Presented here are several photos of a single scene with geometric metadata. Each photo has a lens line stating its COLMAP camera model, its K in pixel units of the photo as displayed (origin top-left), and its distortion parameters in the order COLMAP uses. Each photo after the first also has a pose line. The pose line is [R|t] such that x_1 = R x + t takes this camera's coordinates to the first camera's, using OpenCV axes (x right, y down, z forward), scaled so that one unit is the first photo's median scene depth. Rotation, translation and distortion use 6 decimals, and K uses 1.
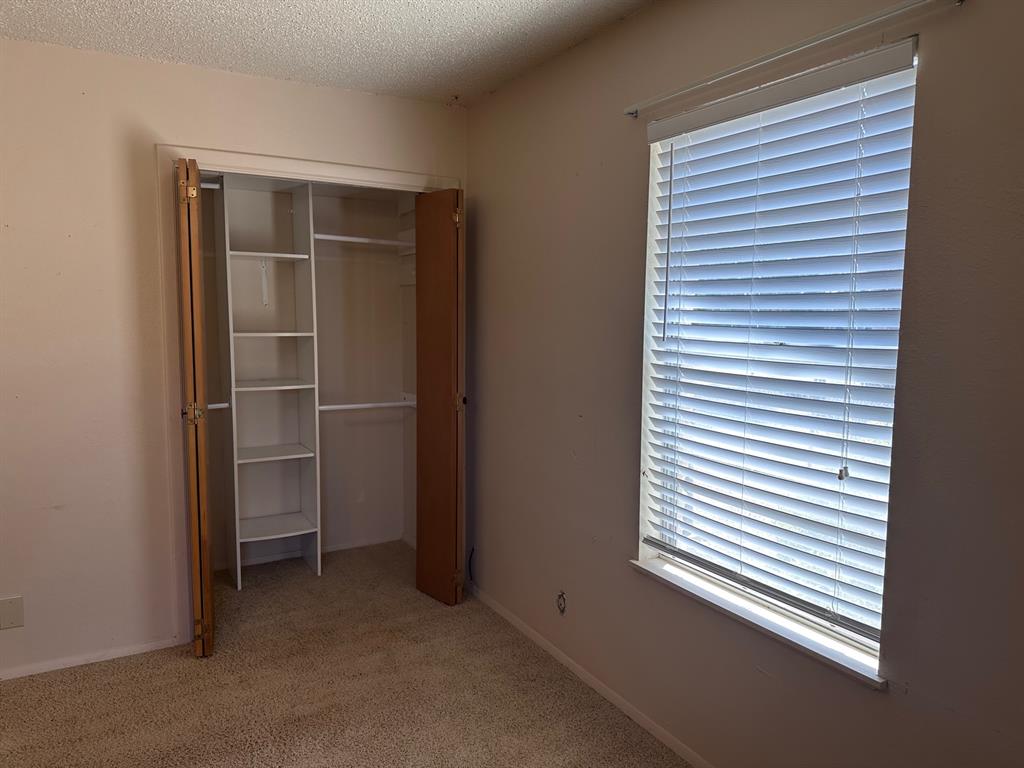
lens RADIAL K [[717.2, 0, 514.4], [0, 717.2, 384.0], [0, 0, 1]] dist [0.108020, -0.144590]
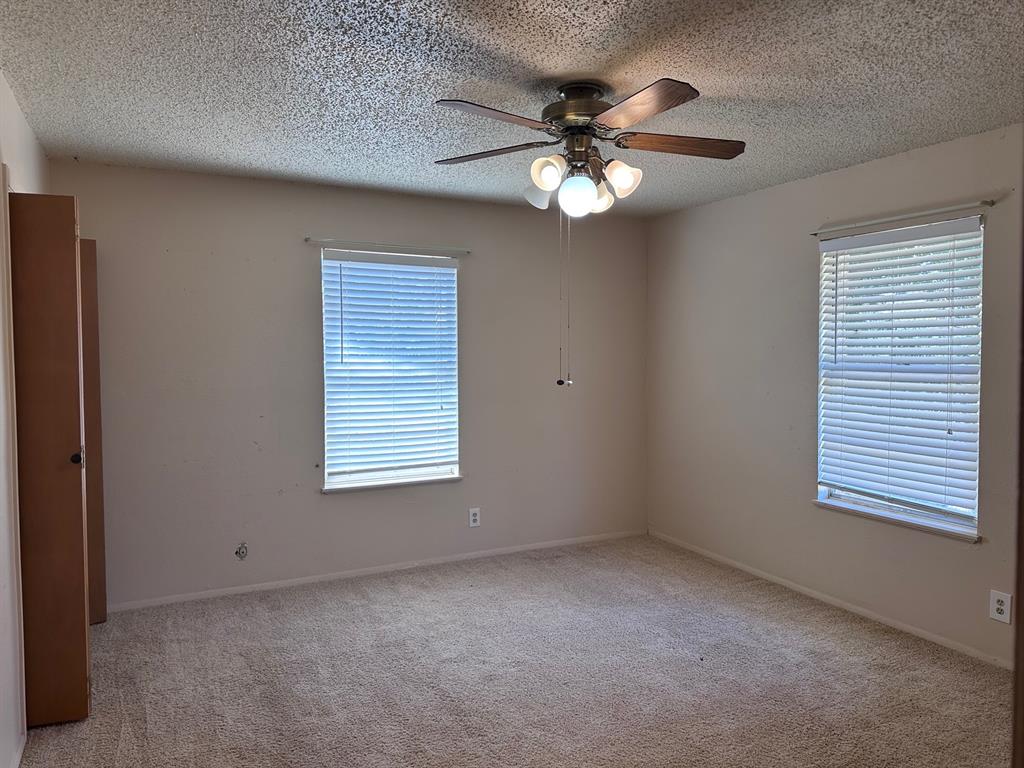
lens RADIAL K [[717.2, 0, 514.4], [0, 717.2, 384.0], [0, 0, 1]] dist [0.108020, -0.144590]
pose [[0.048600, -0.060069, 0.997010, -1.856953], [0.100330, 0.993435, 0.054963, -0.073066], [-0.993767, 0.097359, 0.054307, 0.500080]]
